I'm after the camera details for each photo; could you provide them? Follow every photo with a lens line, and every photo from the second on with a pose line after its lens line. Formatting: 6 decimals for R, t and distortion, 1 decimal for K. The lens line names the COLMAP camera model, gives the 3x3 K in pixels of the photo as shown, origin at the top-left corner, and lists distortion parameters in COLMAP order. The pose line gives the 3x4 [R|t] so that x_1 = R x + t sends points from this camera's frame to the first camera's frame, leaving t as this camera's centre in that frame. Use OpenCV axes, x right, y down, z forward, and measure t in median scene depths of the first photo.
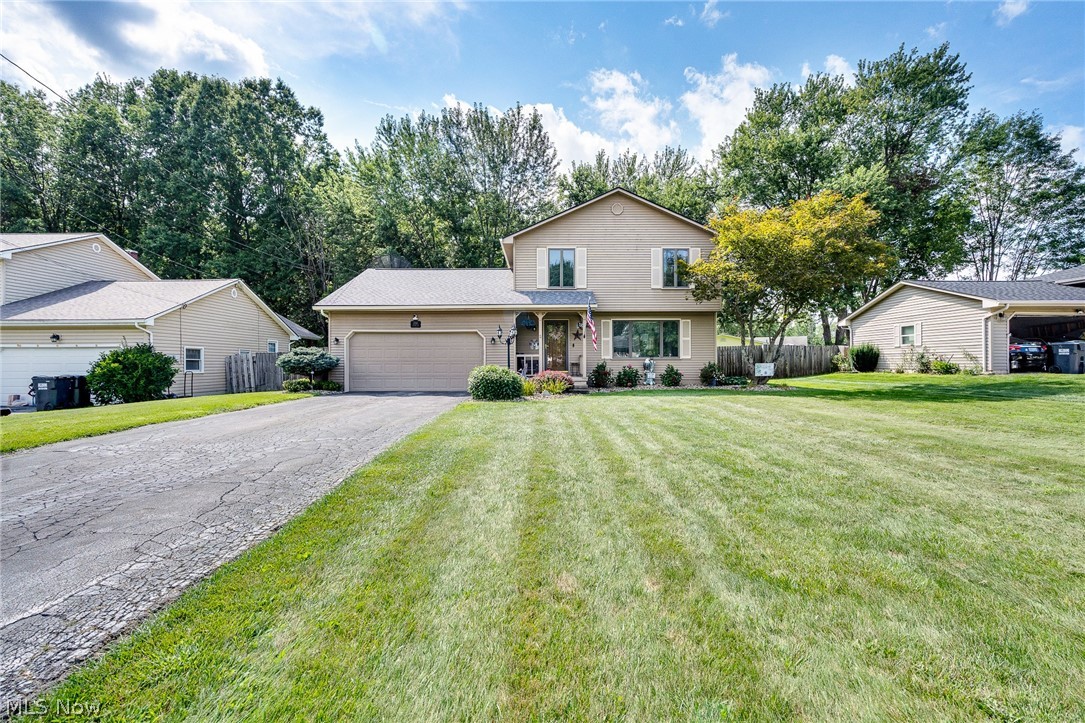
lens RADIAL K [[510.3, 0, 536.4], [0, 510.3, 353.7], [0, 0, 1]] dist [0.018535, 0.000403]
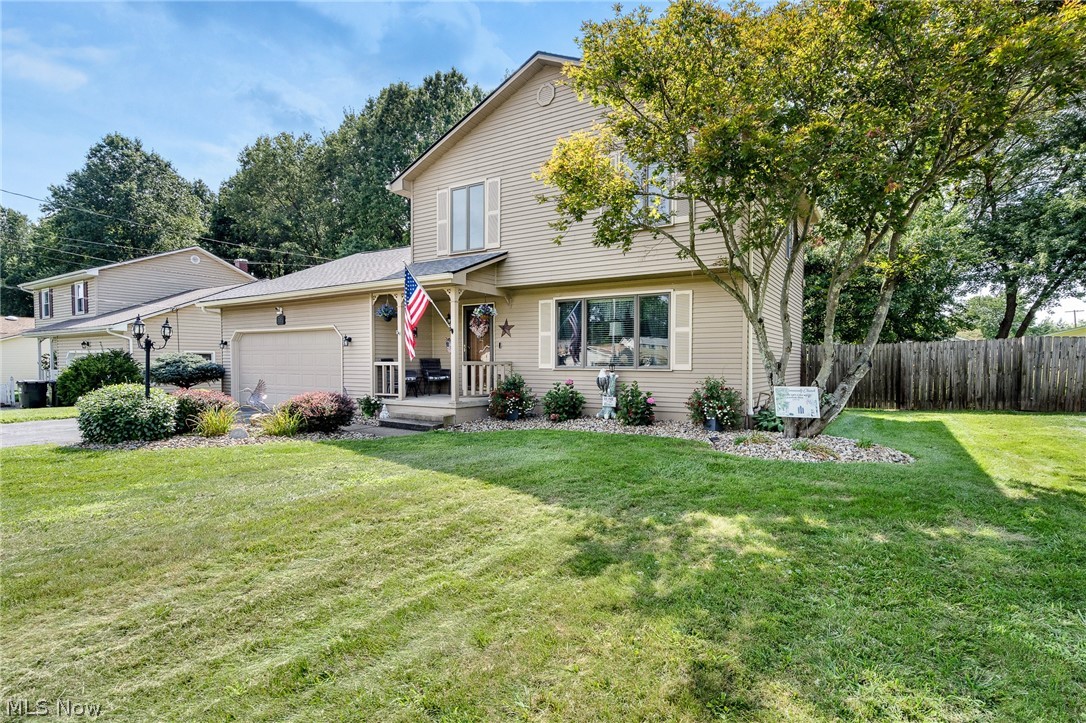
lens RADIAL K [[510.8, 0, 547.2], [0, 510.8, 369.6], [0, 0, 1]] dist [0.018535, 0.000403]
pose [[0.862034, 0.011123, -0.506728, 0.441596], [0.007227, 0.999388, 0.034231, -0.008184], [0.506798, -0.033170, 0.861426, 0.520269]]
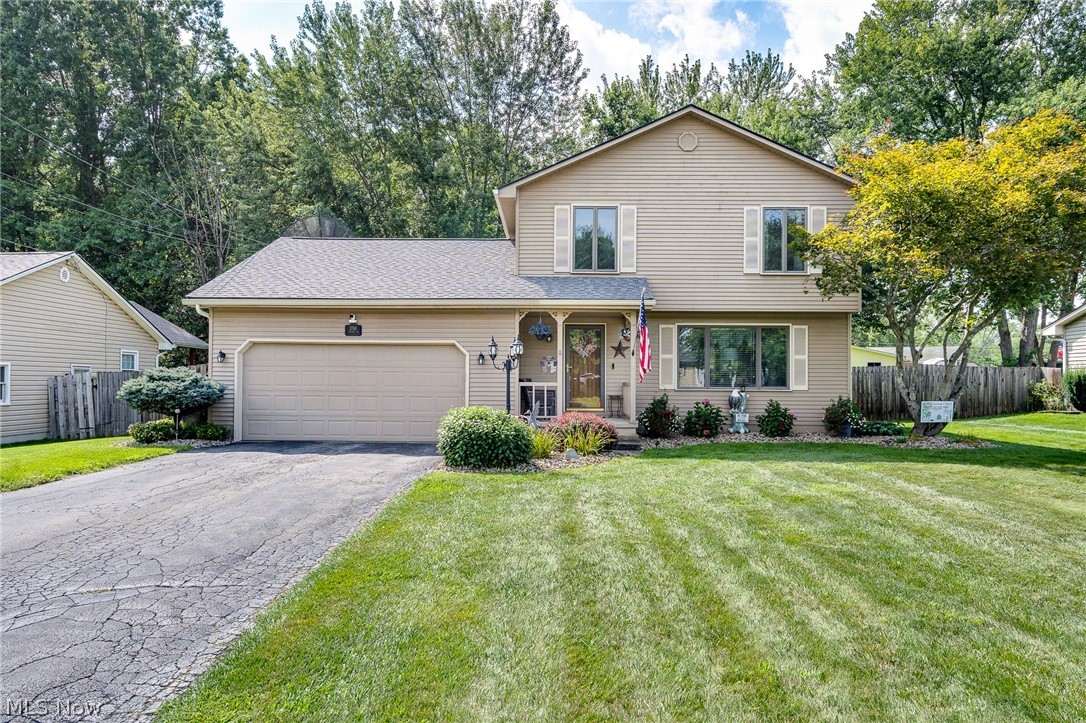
lens RADIAL K [[740.3, 0, 533.5], [0, 740.3, 370.3], [0, 0, 1]] dist [0.036446, -0.009450]
pose [[0.999889, 0.009159, -0.011768, -0.011715], [-0.009042, 0.999909, 0.010010, -0.019841], [0.011858, -0.009902, 0.999881, 0.119089]]
